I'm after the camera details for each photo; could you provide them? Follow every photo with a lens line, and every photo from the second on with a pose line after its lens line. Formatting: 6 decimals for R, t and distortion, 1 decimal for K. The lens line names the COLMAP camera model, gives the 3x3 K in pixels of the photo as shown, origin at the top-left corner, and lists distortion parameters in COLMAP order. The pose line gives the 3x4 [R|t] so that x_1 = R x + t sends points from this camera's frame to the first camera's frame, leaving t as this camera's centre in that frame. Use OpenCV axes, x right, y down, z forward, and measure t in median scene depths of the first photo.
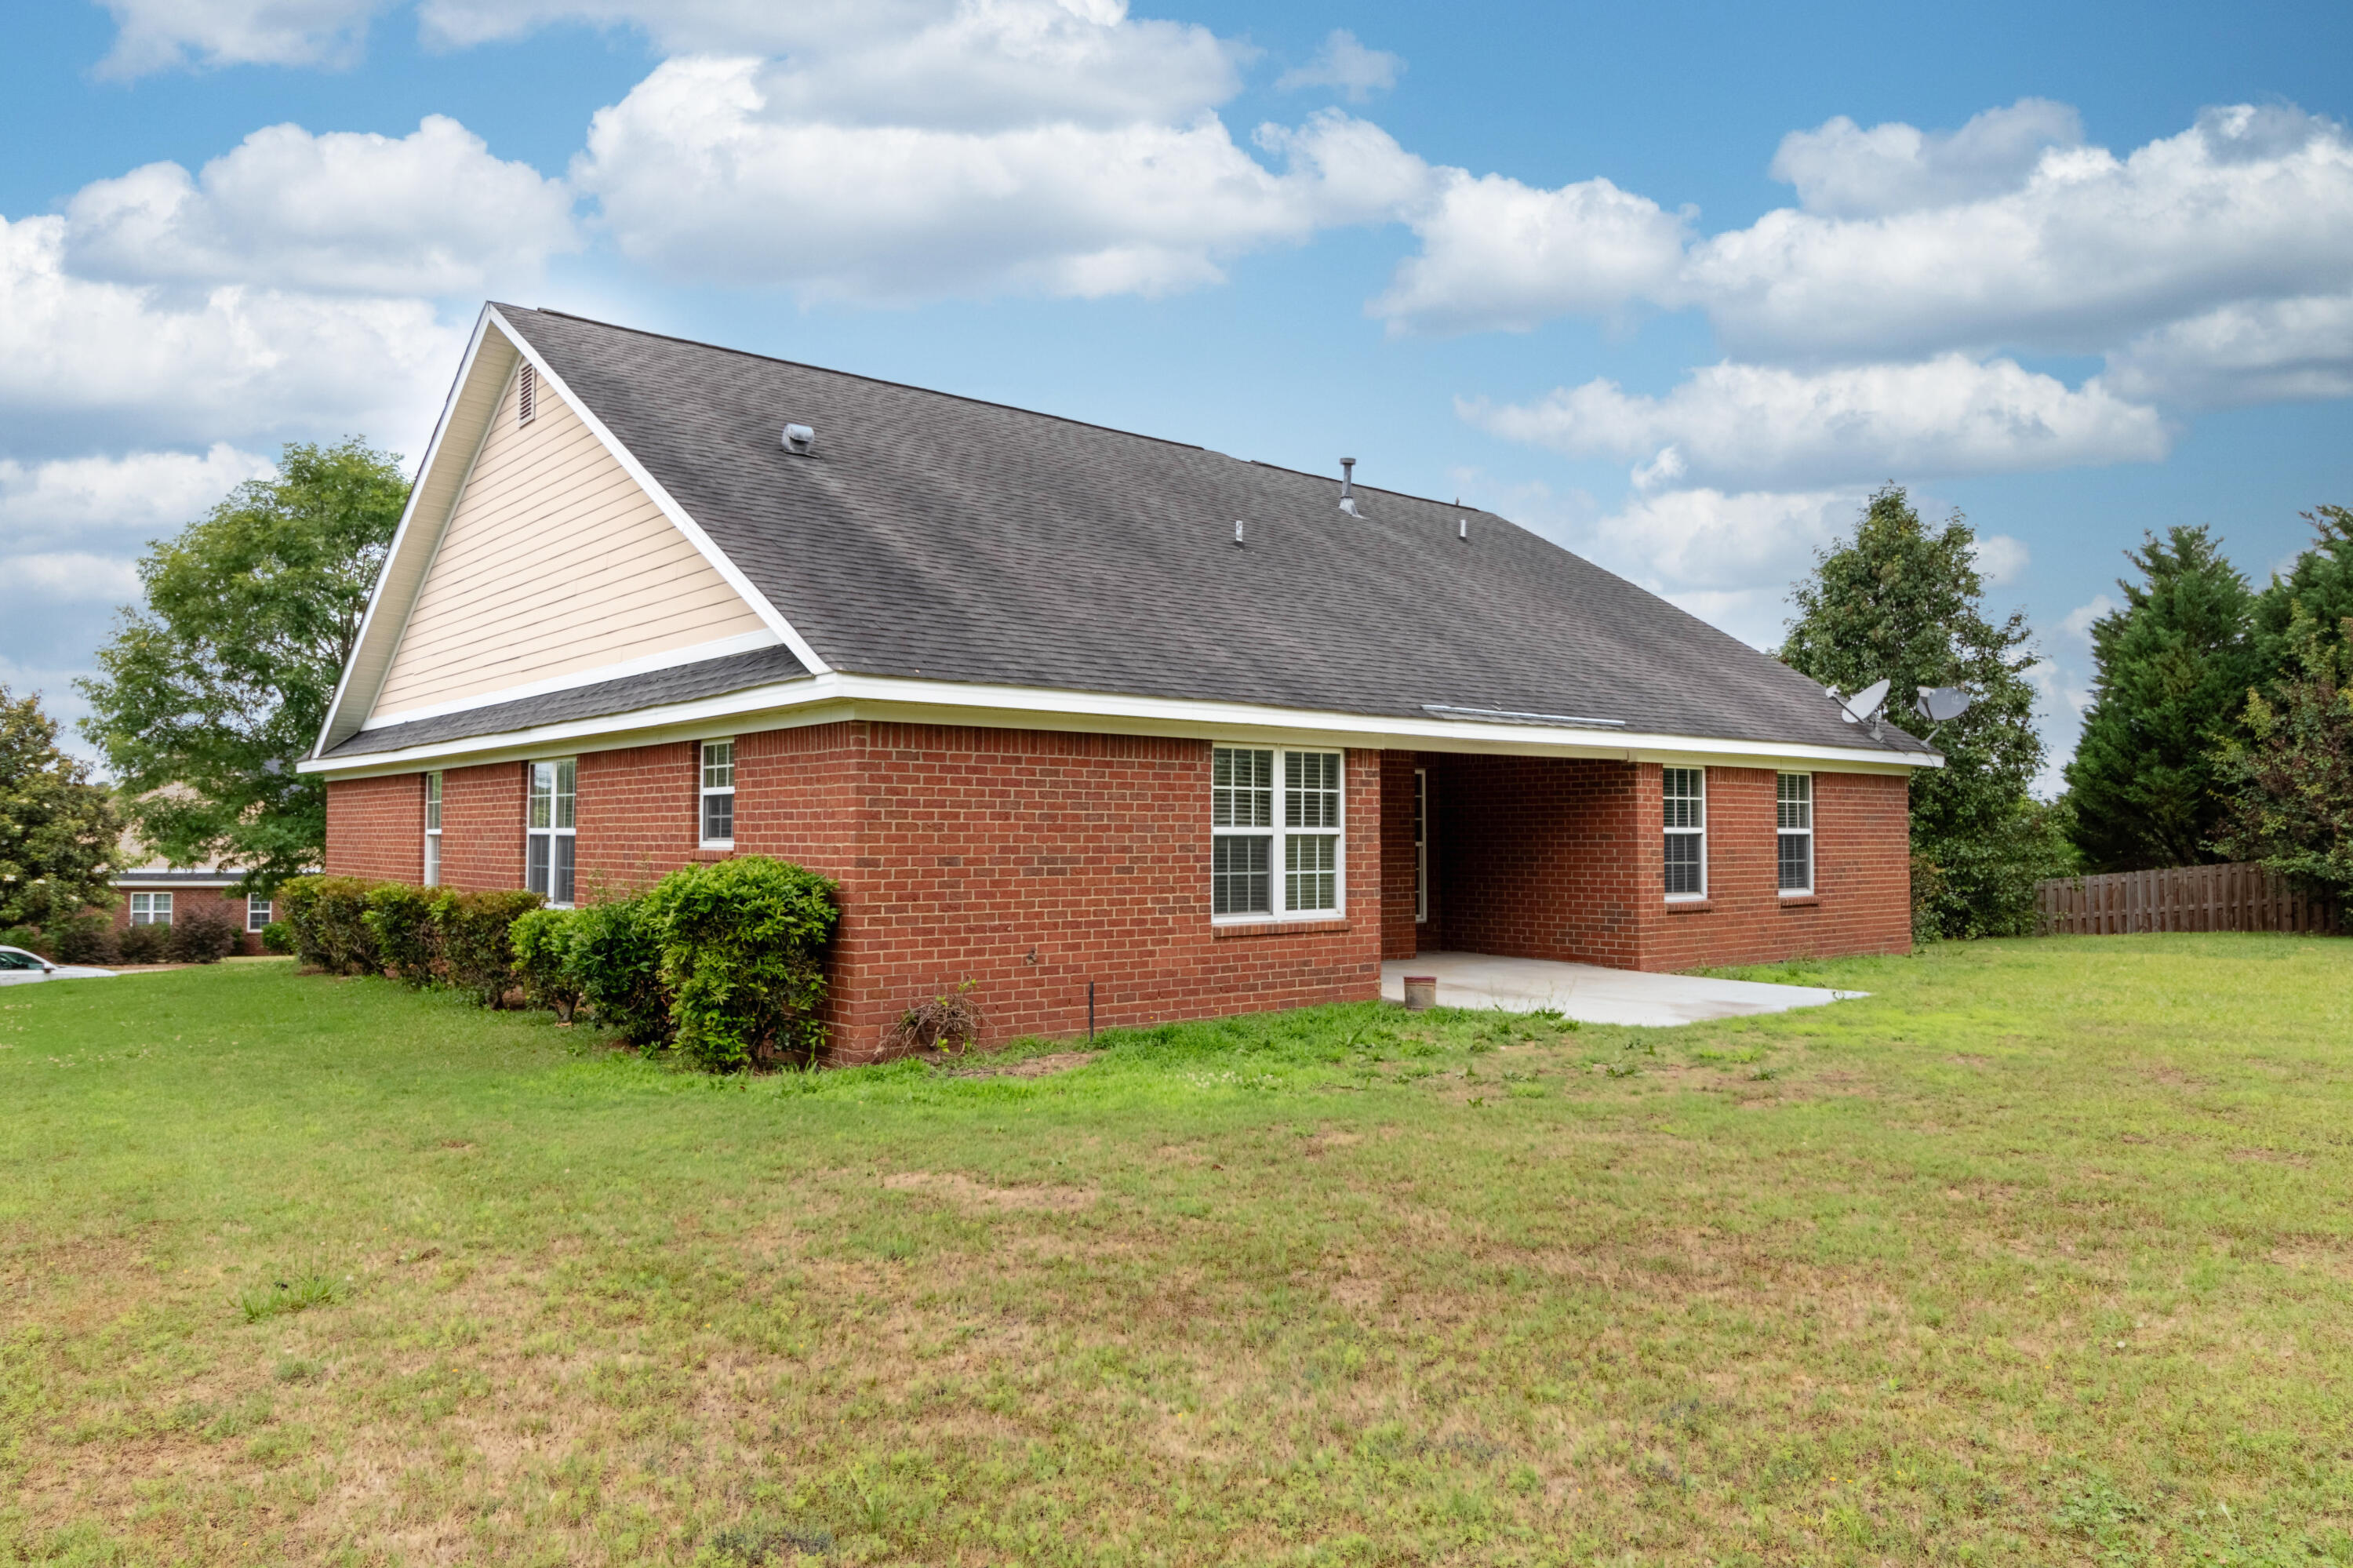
lens RADIAL K [[1543.9, 0, 1176.5], [0, 1543.9, 784.0], [0, 0, 1]] dist [0.006043, 0.000420]
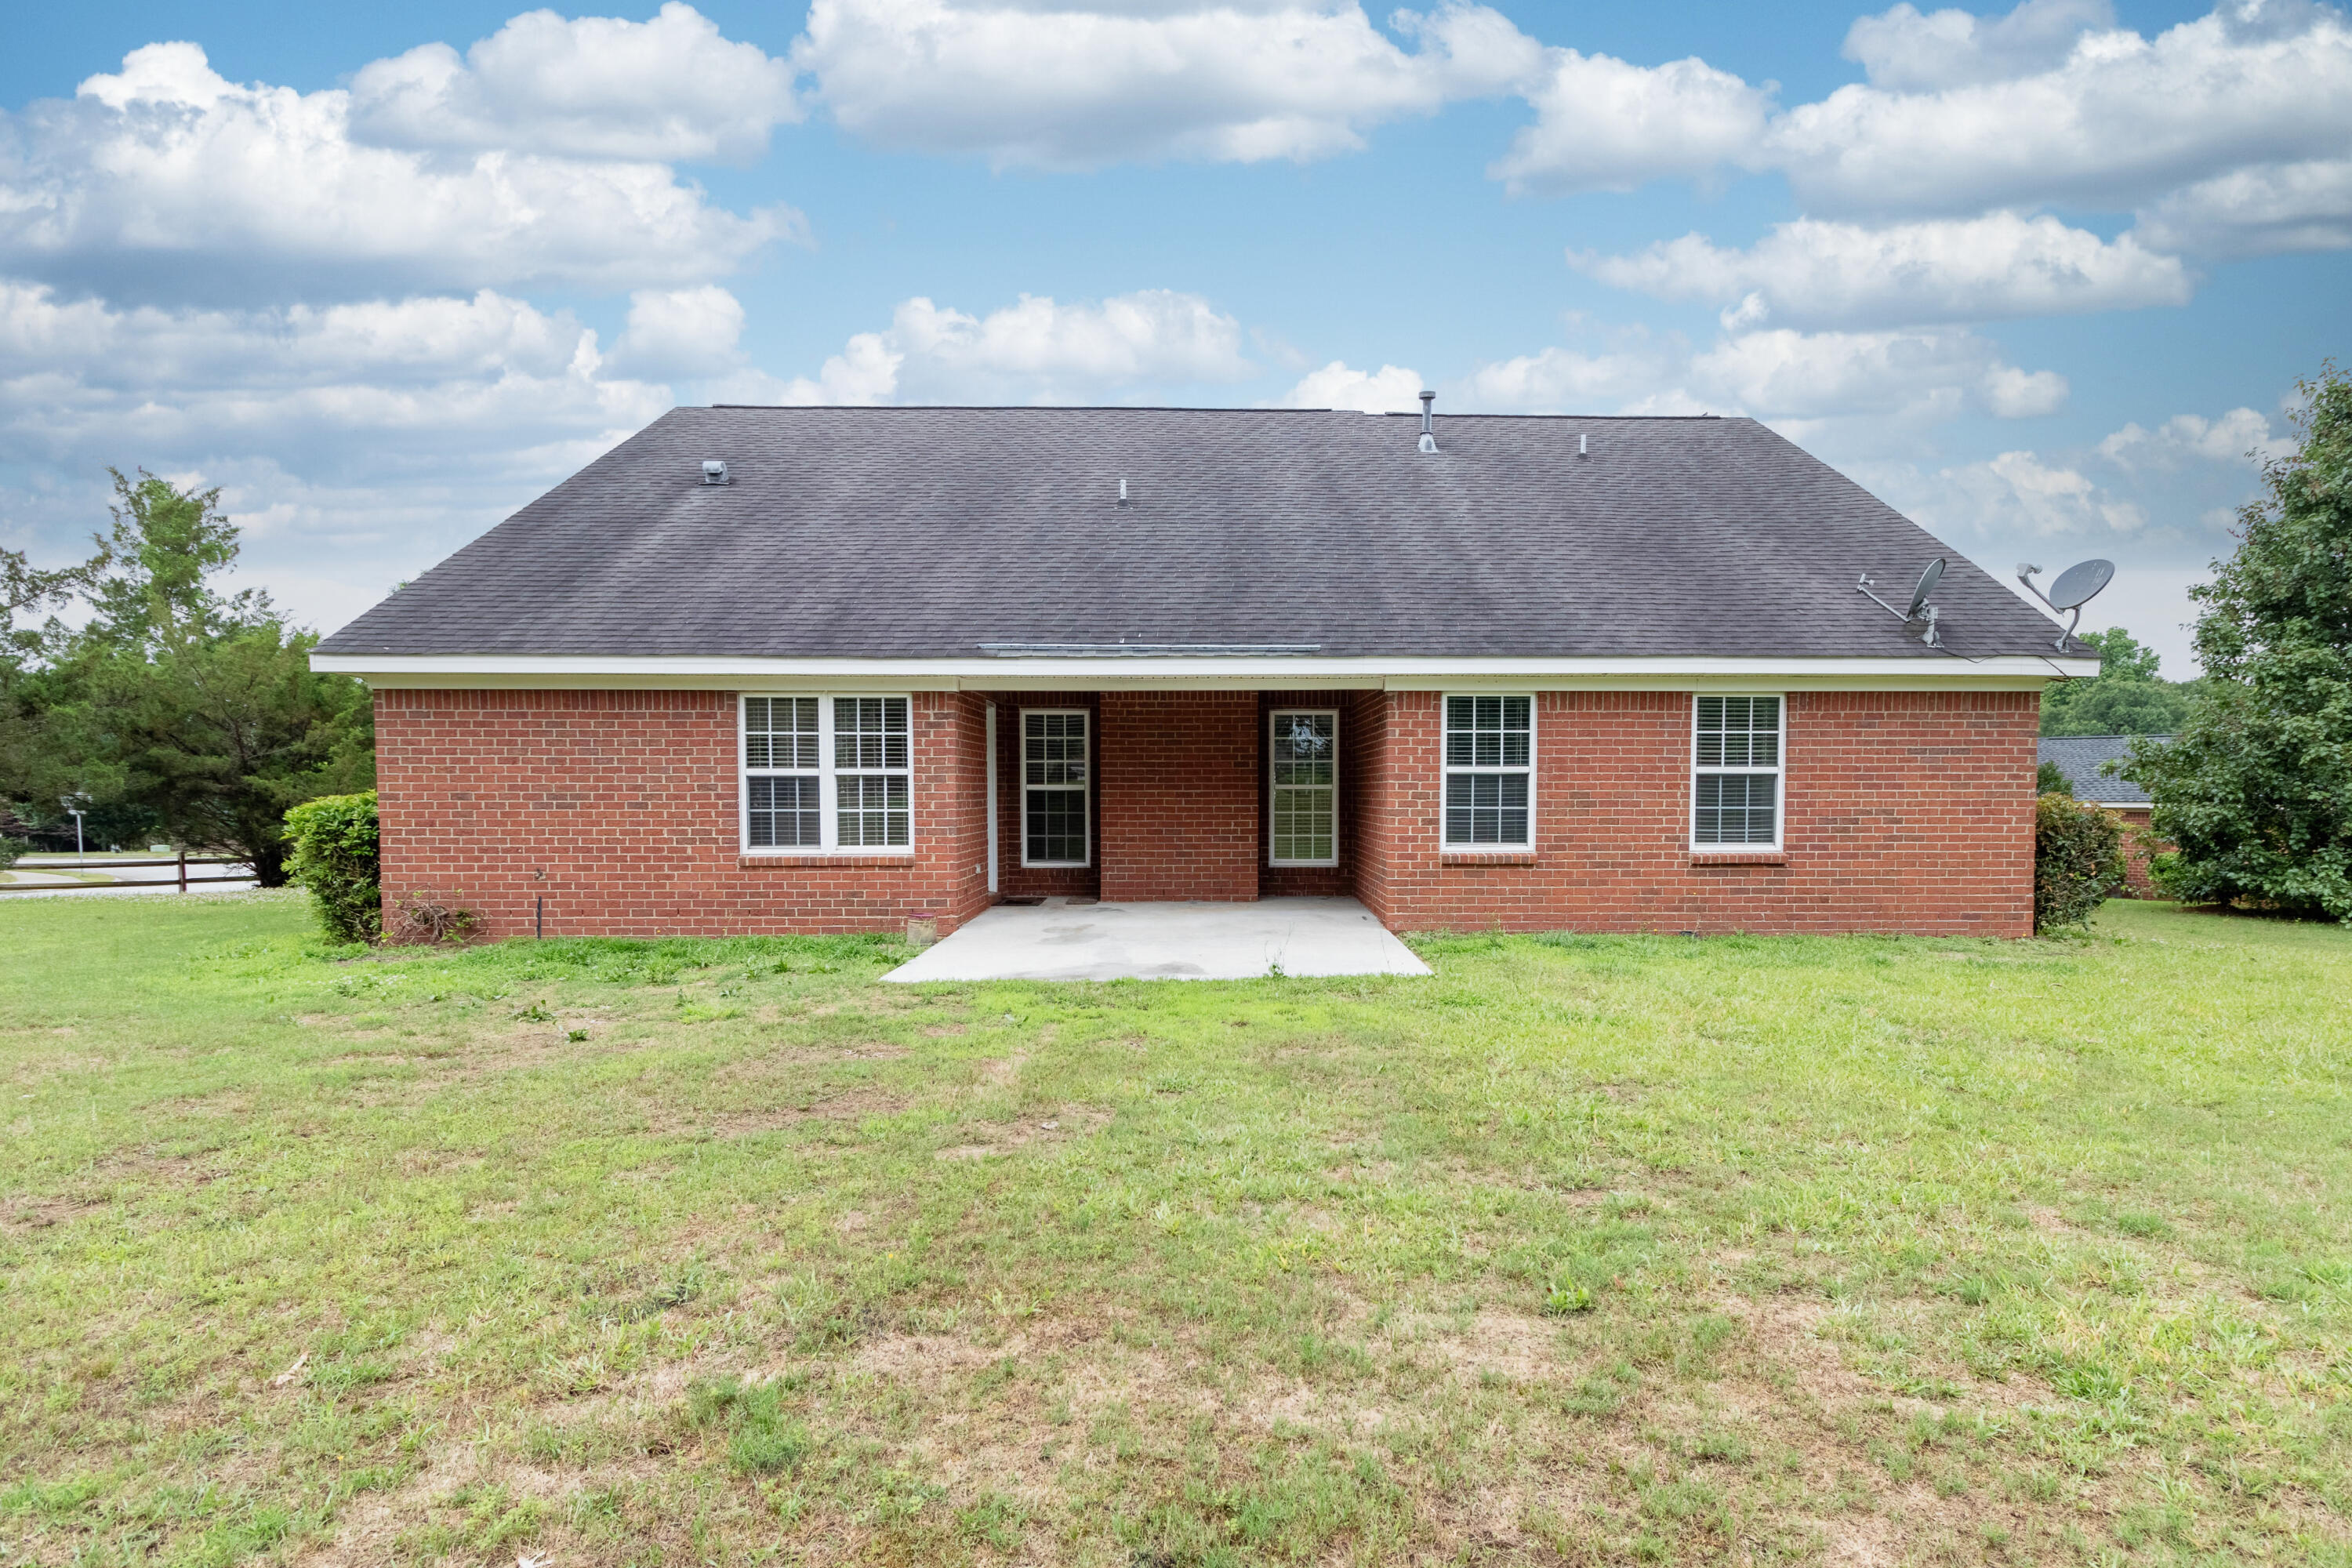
lens RADIAL K [[1039.9, 0, 1176.3], [0, 1039.9, 850.1], [0, 0, 1]] dist [0.001585, 0.000154]
pose [[0.783264, 0.045012, -0.620057, 0.749578], [0.021173, 0.994865, 0.098967, 0.018832], [0.621328, -0.090645, 0.778289, 0.607274]]
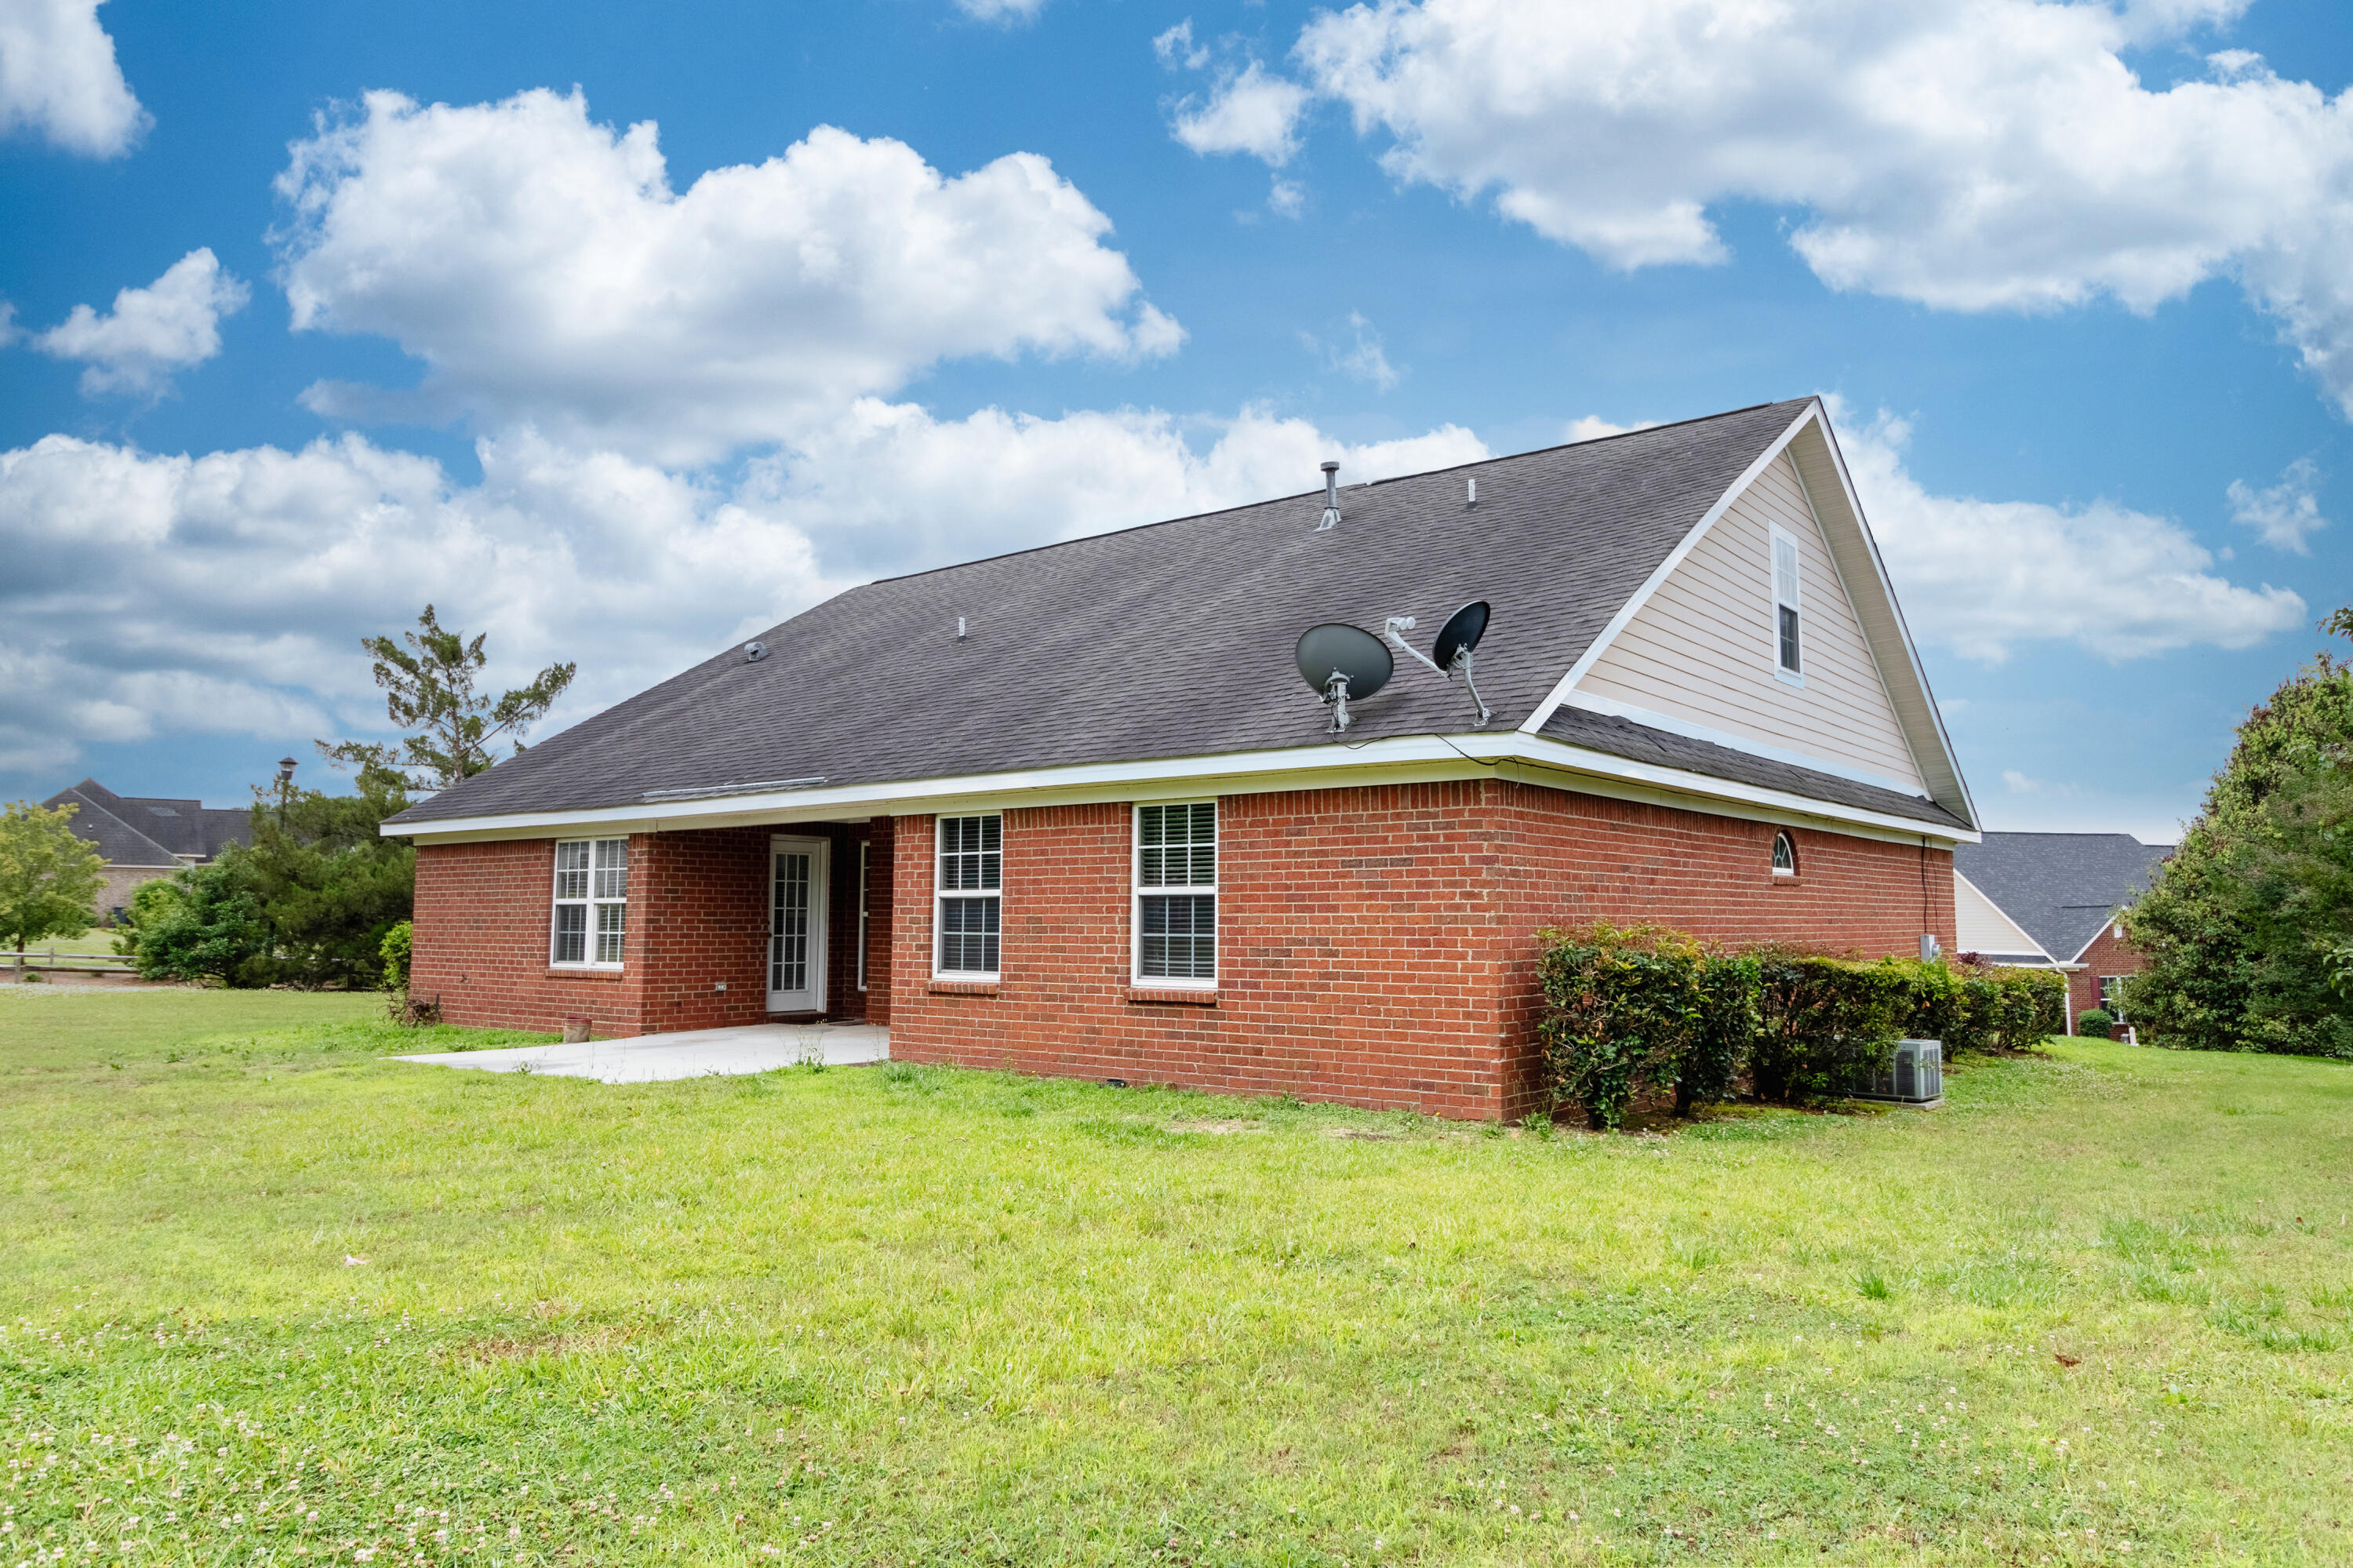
lens RADIAL K [[1543.9, 0, 1176.5], [0, 1543.9, 784.0], [0, 0, 1]] dist [0.006043, 0.000420]
pose [[0.206661, -0.071304, -0.975811, 1.553359], [0.047612, 0.996892, -0.062761, 0.039443], [0.977253, -0.033490, 0.209414, 1.277998]]
